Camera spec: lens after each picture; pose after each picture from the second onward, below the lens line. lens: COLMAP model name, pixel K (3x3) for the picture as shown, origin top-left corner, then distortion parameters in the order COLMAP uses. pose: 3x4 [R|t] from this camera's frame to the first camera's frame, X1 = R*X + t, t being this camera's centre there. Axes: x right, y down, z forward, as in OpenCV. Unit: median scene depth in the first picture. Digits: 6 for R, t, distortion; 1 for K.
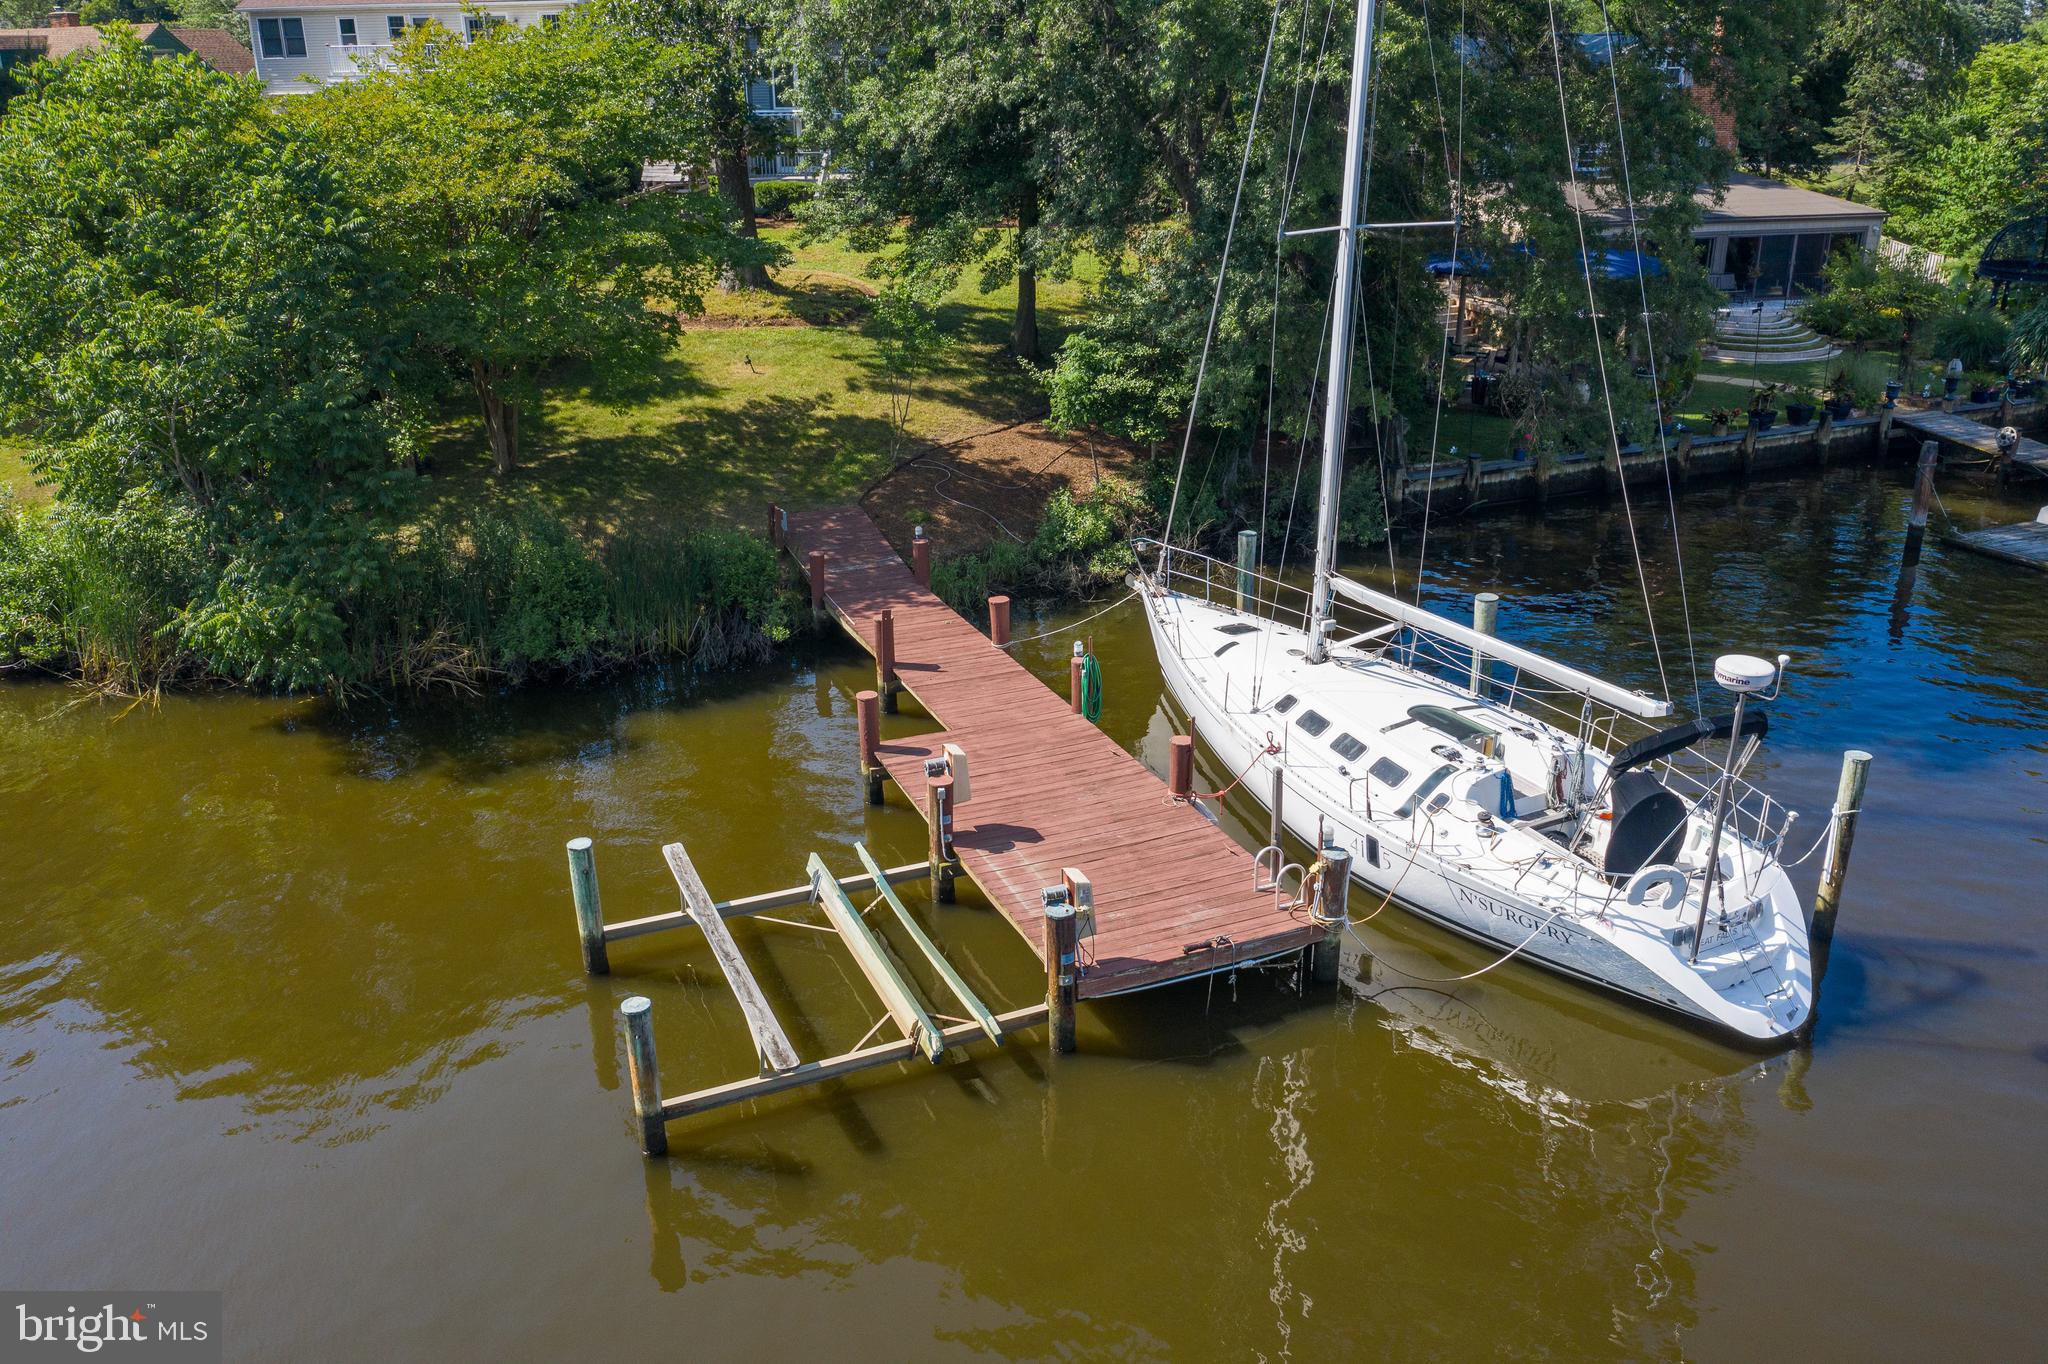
lens RADIAL K [[1681.2, 0, 1009.6], [0, 1681.2, 681.0], [0, 0, 1]] dist [-0.005194, 0.004639]
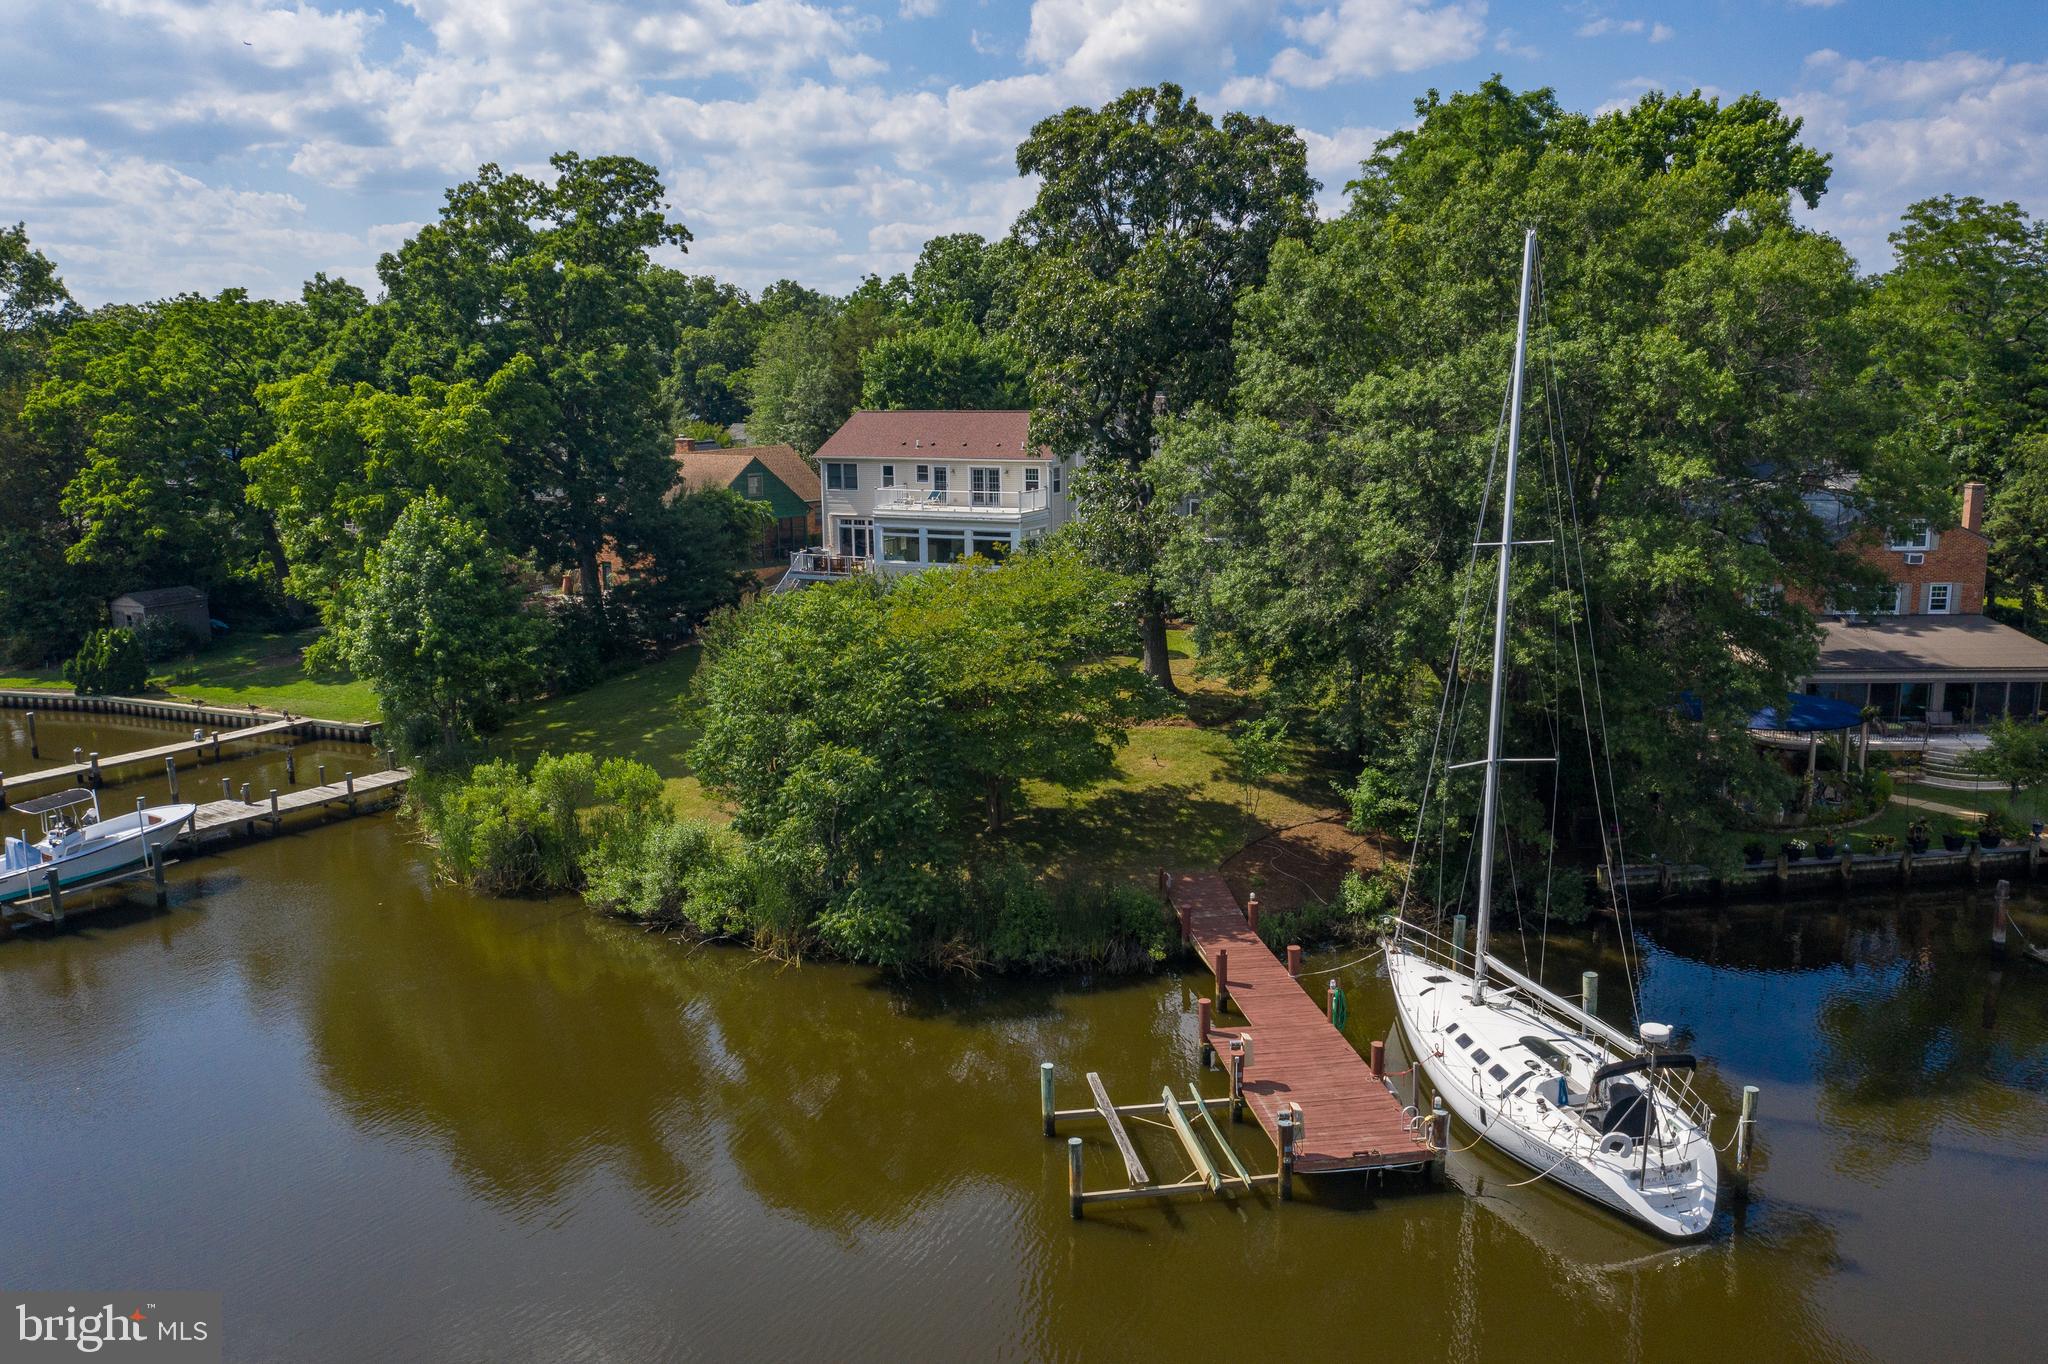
lens RADIAL K [[1681.2, 0, 1009.6], [0, 1681.2, 681.0], [0, 0, 1]] dist [-0.005194, 0.004639]
pose [[0.969958, 0.046859, -0.238716, 0.108610], [-0.085904, 0.984032, -0.155889, -0.026014], [0.227599, 0.171713, 0.958495, -0.704978]]
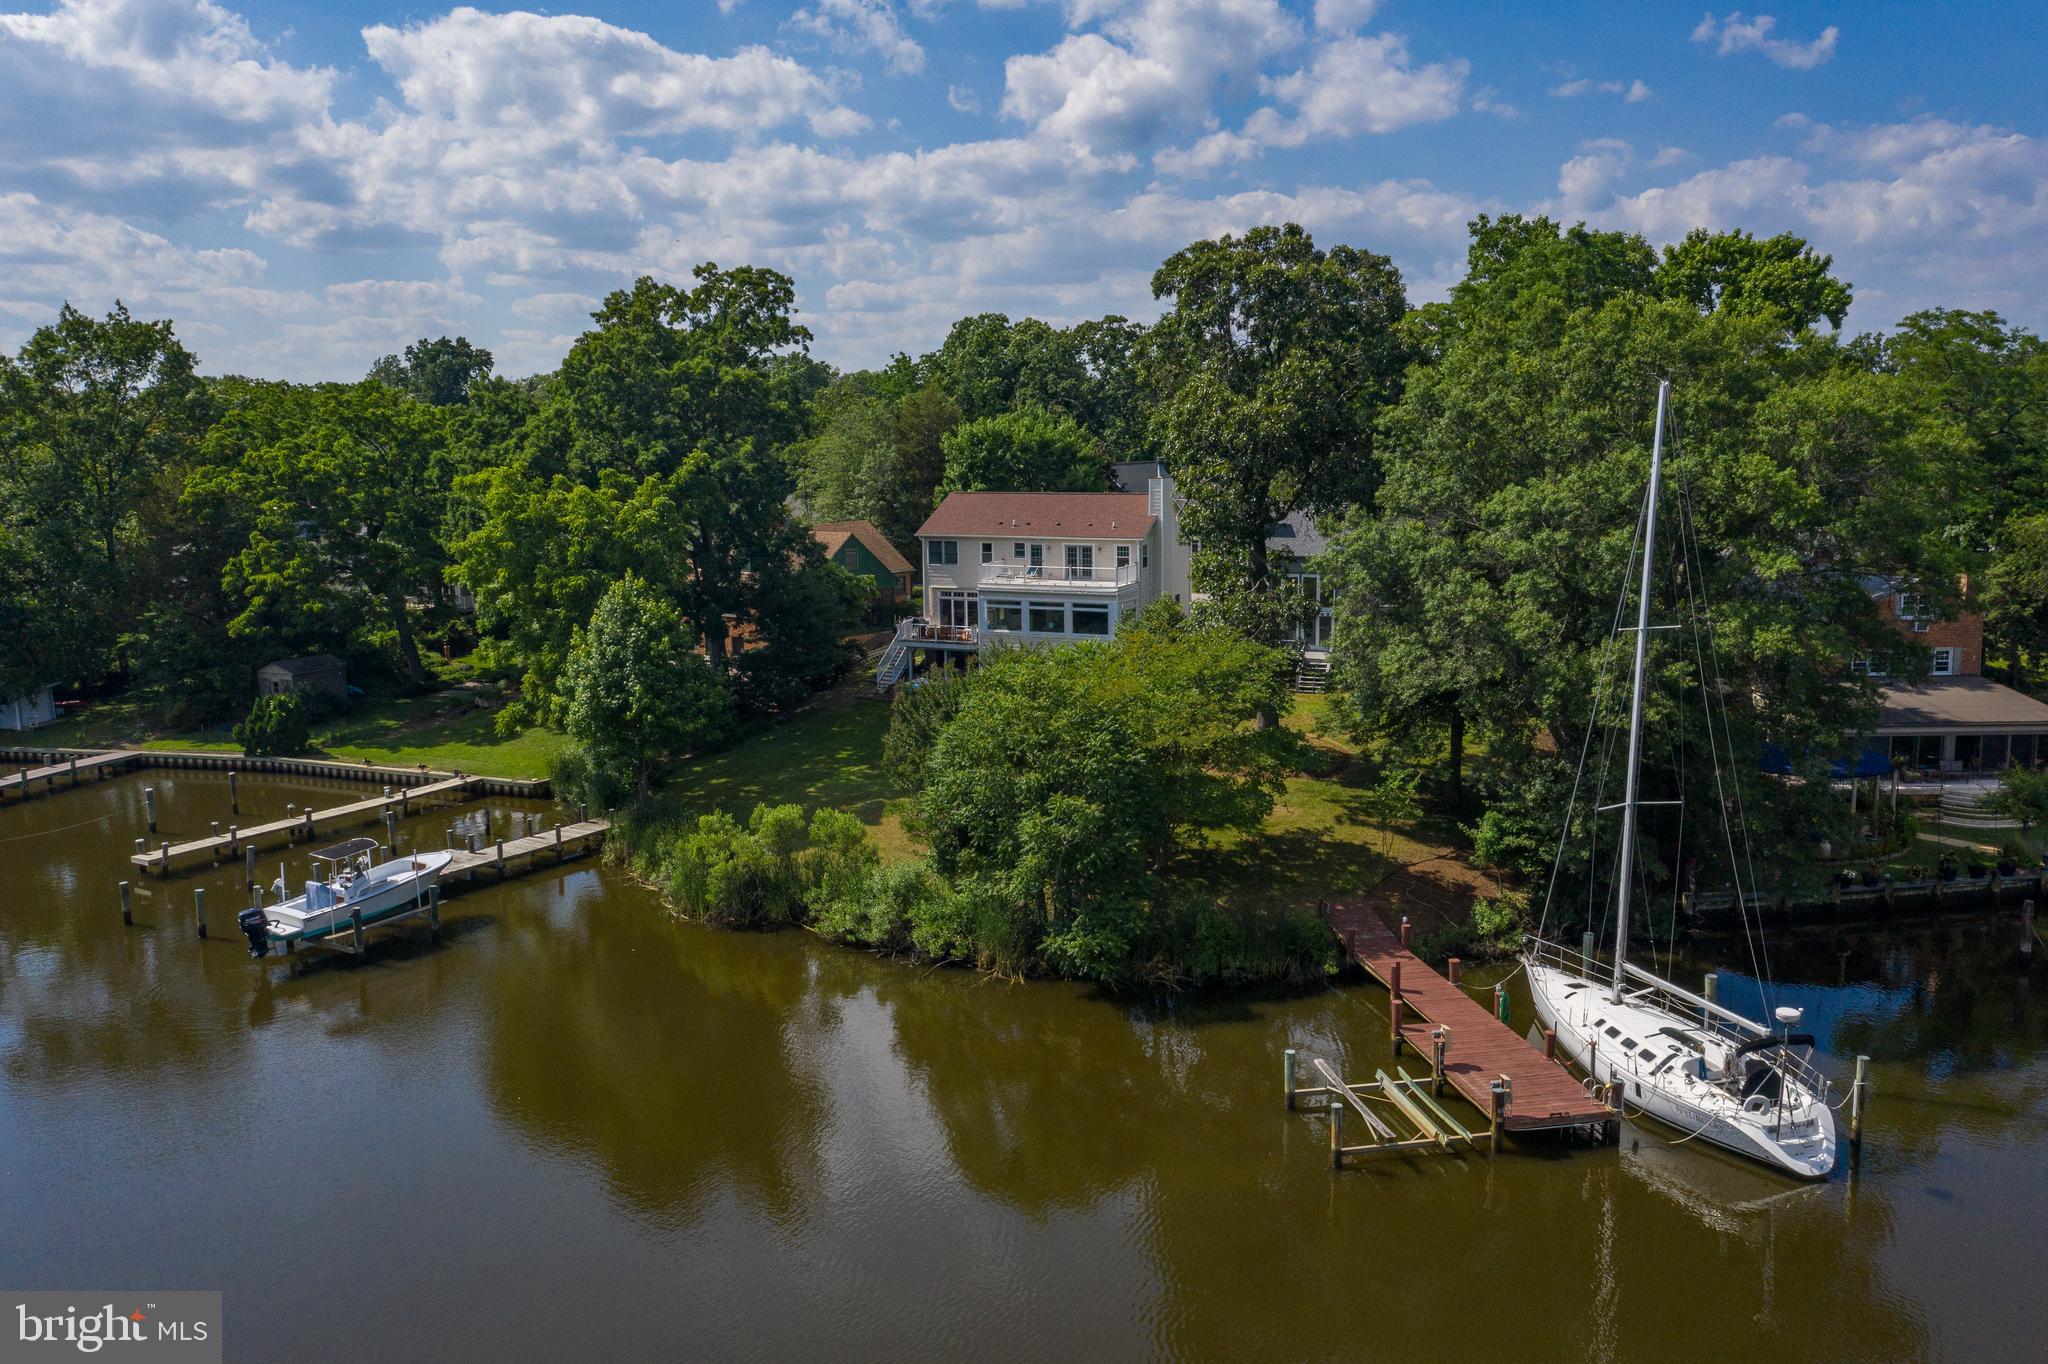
lens RADIAL K [[1681.2, 0, 1009.6], [0, 1681.2, 681.0], [0, 0, 1]] dist [-0.005194, 0.004639]
pose [[0.976393, 0.033908, -0.213322, -0.110369], [-0.075649, 0.978733, -0.190681, 0.048031], [0.202319, 0.202317, 0.958193, -1.099144]]
